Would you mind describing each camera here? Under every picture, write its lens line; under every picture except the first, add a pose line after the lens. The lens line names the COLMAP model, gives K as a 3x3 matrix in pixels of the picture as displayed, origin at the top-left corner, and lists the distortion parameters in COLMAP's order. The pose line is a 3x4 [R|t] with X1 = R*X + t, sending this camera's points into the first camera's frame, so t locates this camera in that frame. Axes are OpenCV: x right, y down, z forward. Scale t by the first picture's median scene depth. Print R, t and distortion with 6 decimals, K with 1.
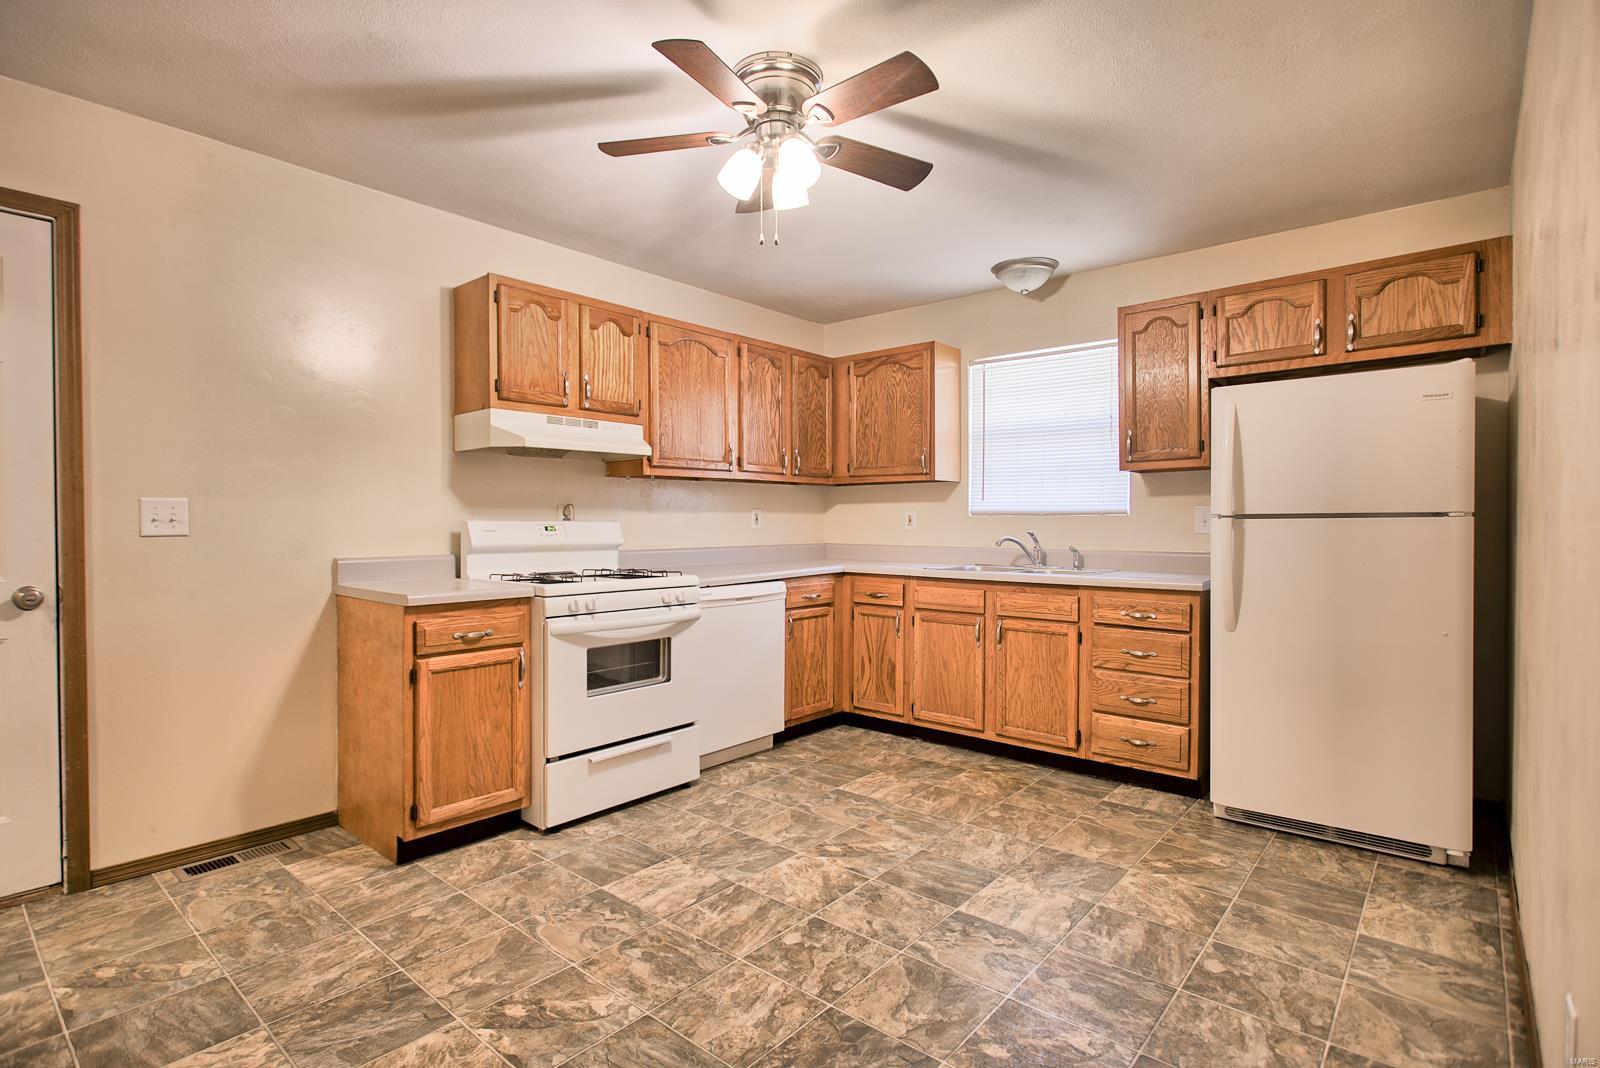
lens RADIAL K [[775.6, 0, 792.2], [0, 775.6, 531.0], [0, 0, 1]] dist [-0.008795, 0.000072]
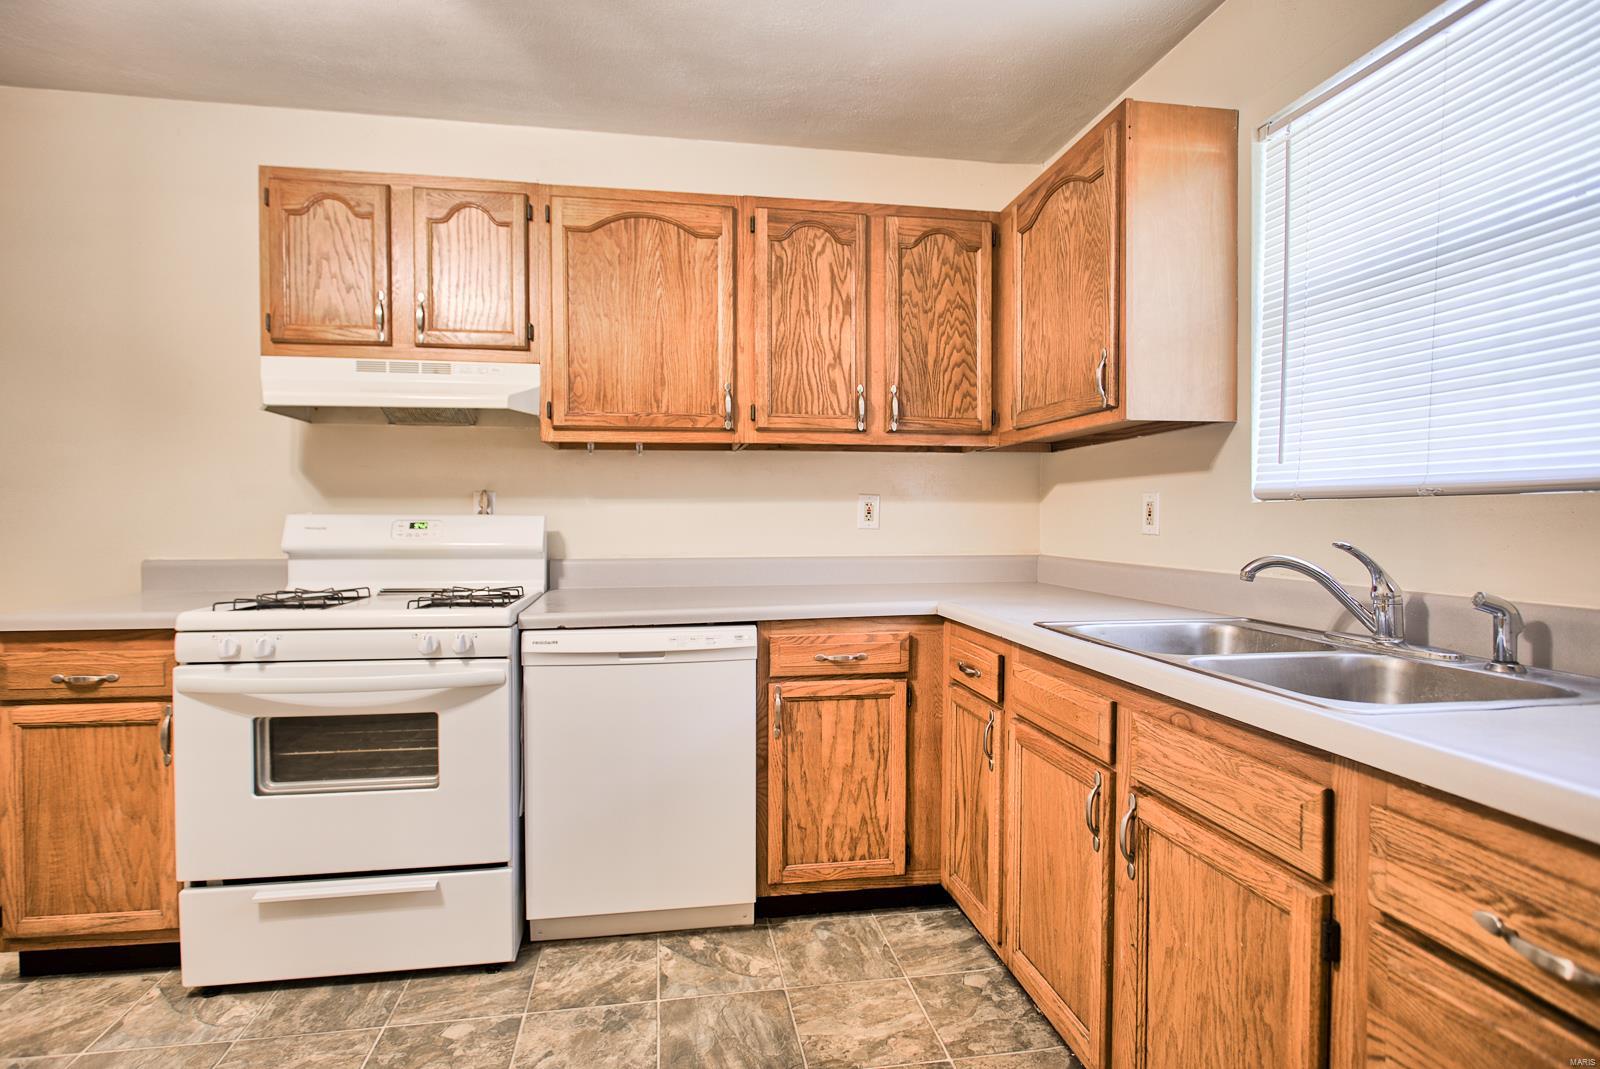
lens RADIAL K [[788.4, 0, 777.7], [0, 788.4, 535.0], [0, 0, 1]] dist [-0.009371, -0.000182]
pose [[0.770993, 0.011993, -0.636731, 0.478815], [-0.008136, 0.999927, 0.008981, -0.004695], [0.636792, -0.001744, 0.771034, 0.812306]]
